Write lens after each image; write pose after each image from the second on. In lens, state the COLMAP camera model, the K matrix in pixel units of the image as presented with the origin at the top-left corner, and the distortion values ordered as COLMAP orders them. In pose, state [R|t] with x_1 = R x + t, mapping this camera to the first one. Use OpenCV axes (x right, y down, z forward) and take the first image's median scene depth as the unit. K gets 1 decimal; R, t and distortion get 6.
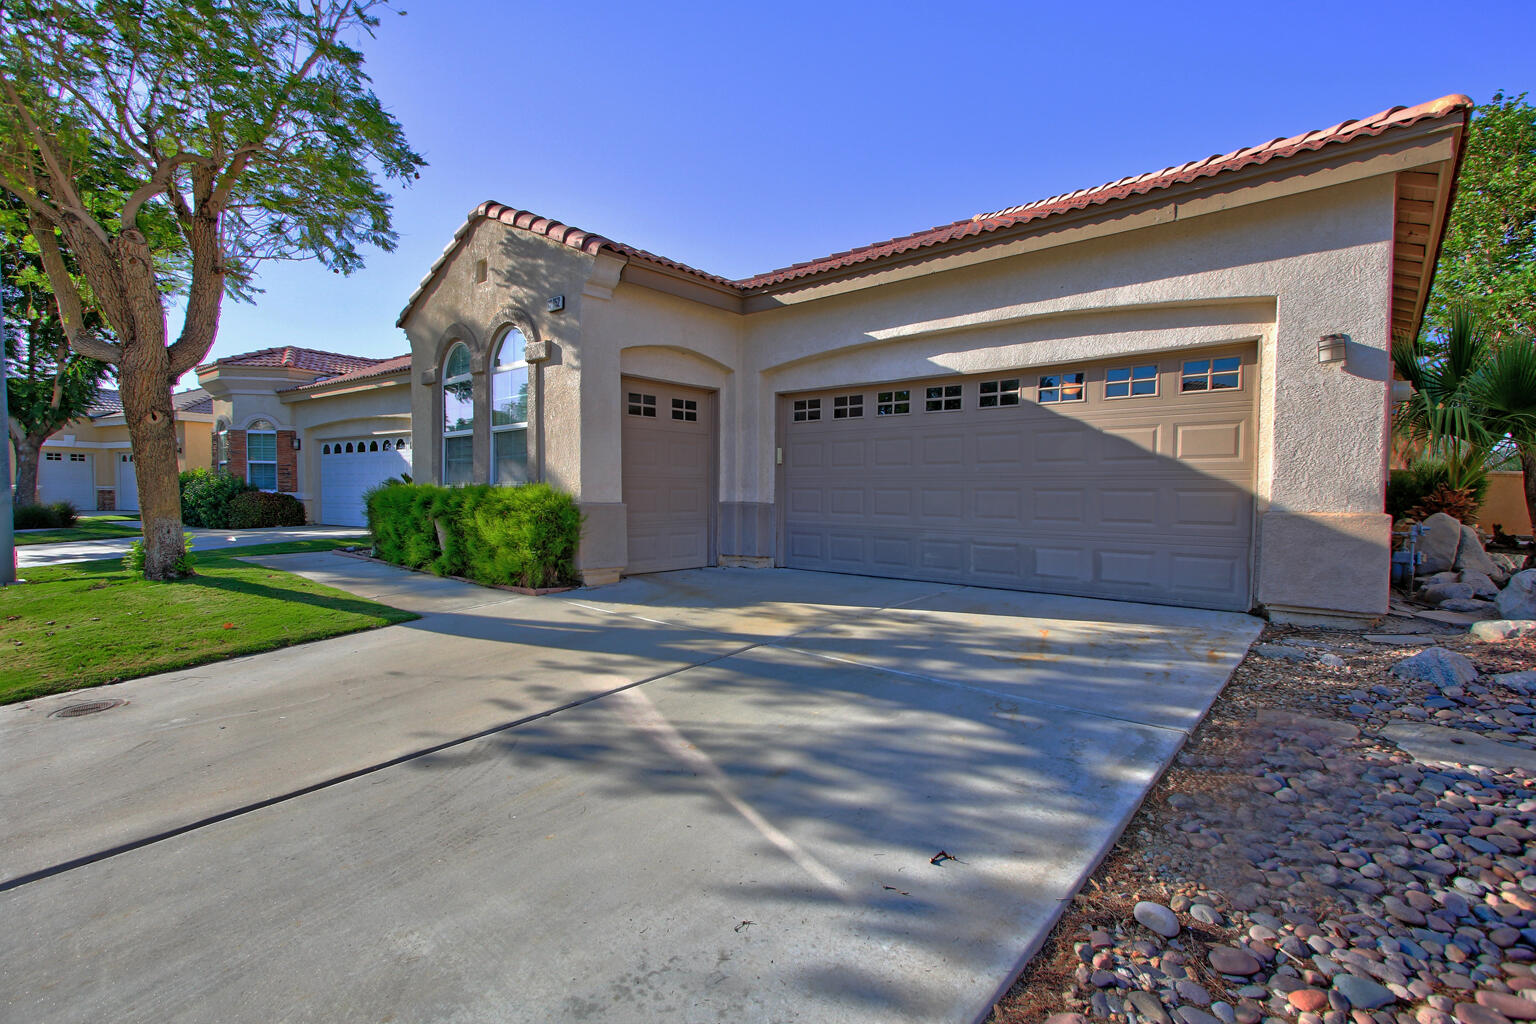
lens RADIAL K [[698.4, 0, 739.5], [0, 698.4, 514.6], [0, 0, 1]] dist [-0.014724, 0.000219]
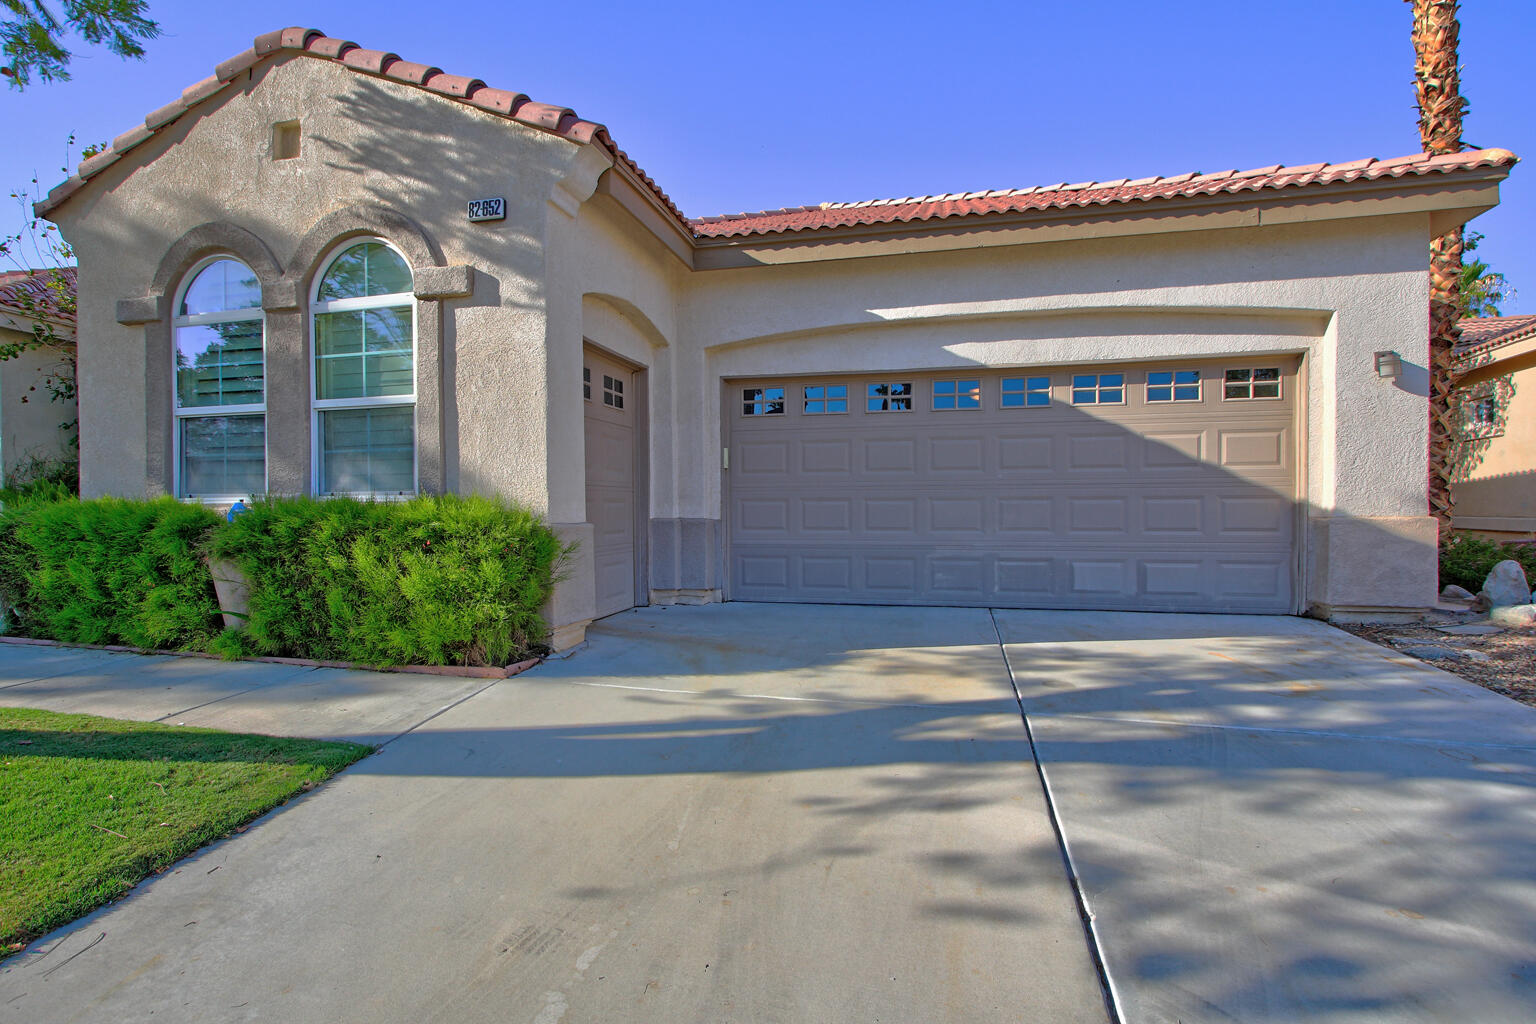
lens RADIAL K [[749.7, 0, 734.1], [0, 749.7, 516.0], [0, 0, 1]] dist [-0.015417, 0.000604]
pose [[0.882826, -0.016849, 0.469398, -0.420626], [0.026053, 0.999574, -0.013120, -0.010863], [-0.468977, 0.023812, 0.882889, 0.330860]]
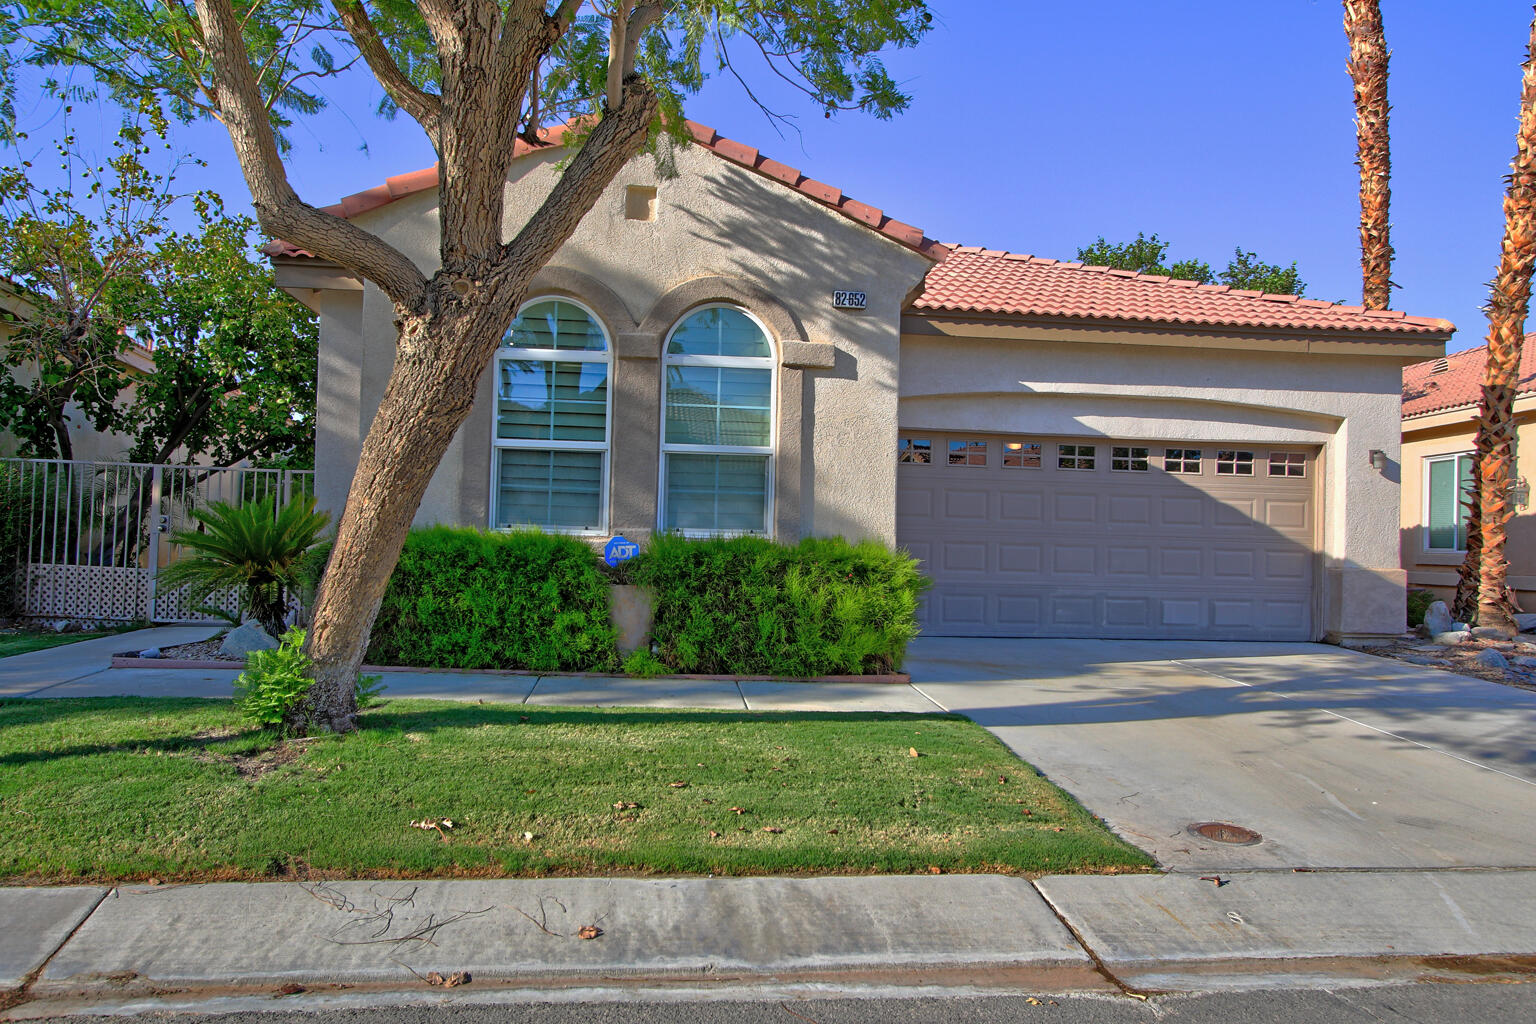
lens RADIAL K [[1119.7, 0, 707.6], [0, 1119.7, 508.9], [0, 0, 1]] dist [0.003277, 0.000814]
pose [[0.662630, 0.029398, 0.748370, -1.384007], [0.003800, 0.999084, -0.042612, -0.024271], [-0.748937, 0.031080, 0.661911, 0.342217]]
